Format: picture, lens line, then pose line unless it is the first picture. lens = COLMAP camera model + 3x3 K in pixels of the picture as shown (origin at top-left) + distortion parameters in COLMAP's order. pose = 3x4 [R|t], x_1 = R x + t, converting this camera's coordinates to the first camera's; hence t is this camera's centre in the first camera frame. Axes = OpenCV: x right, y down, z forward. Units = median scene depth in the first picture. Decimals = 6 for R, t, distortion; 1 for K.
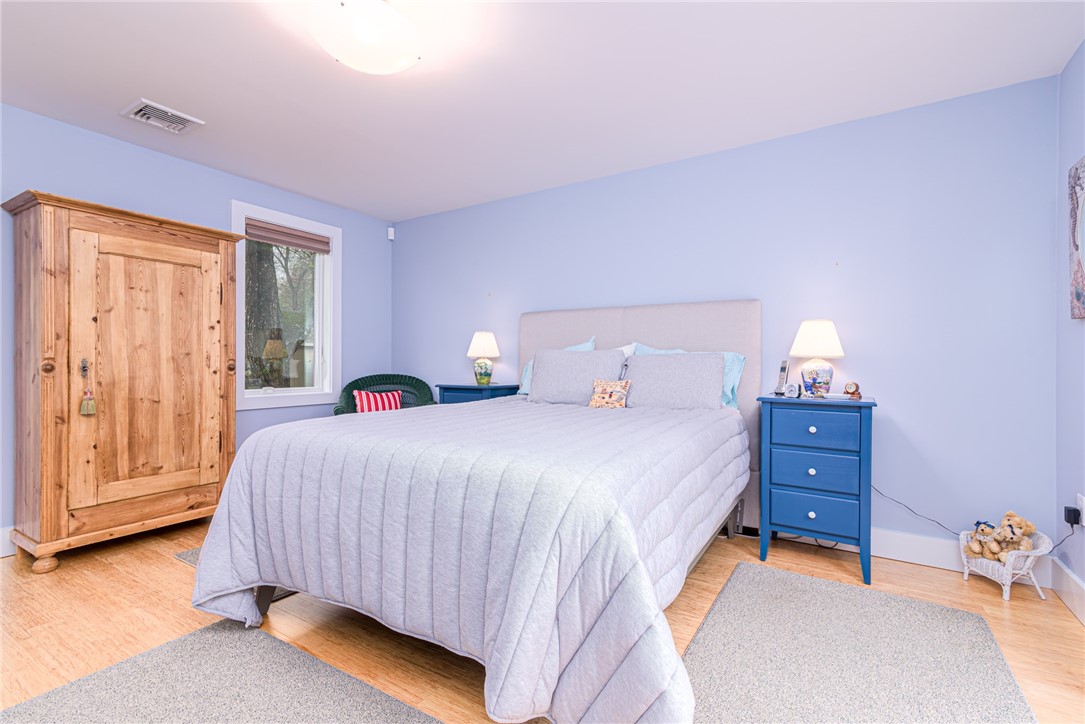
lens RADIAL K [[488.3, 0, 531.8], [0, 488.3, 364.5], [0, 0, 1]] dist [0.015821, -0.000145]
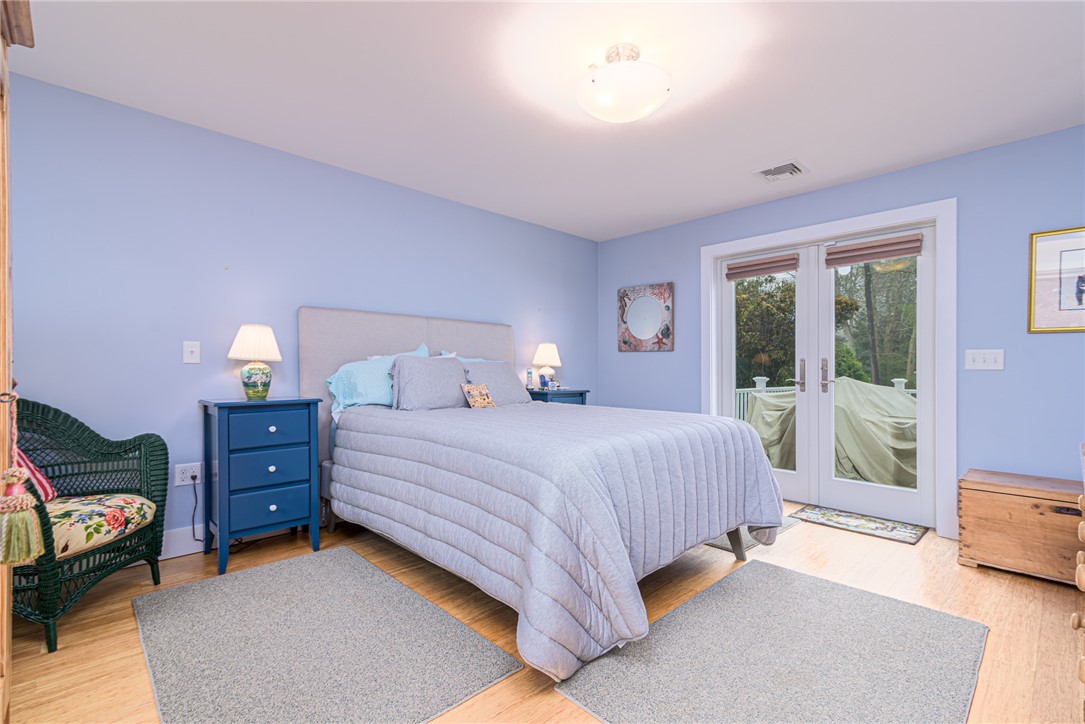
lens RADIAL K [[488.3, 0, 532.4], [0, 488.3, 367.0], [0, 0, 1]] dist [0.015821, -0.000145]
pose [[0.237333, -0.000731, 0.971428, -0.690474], [-0.002424, 0.999996, 0.001345, -0.007889], [-0.971425, -0.002674, 0.237330, 0.438202]]
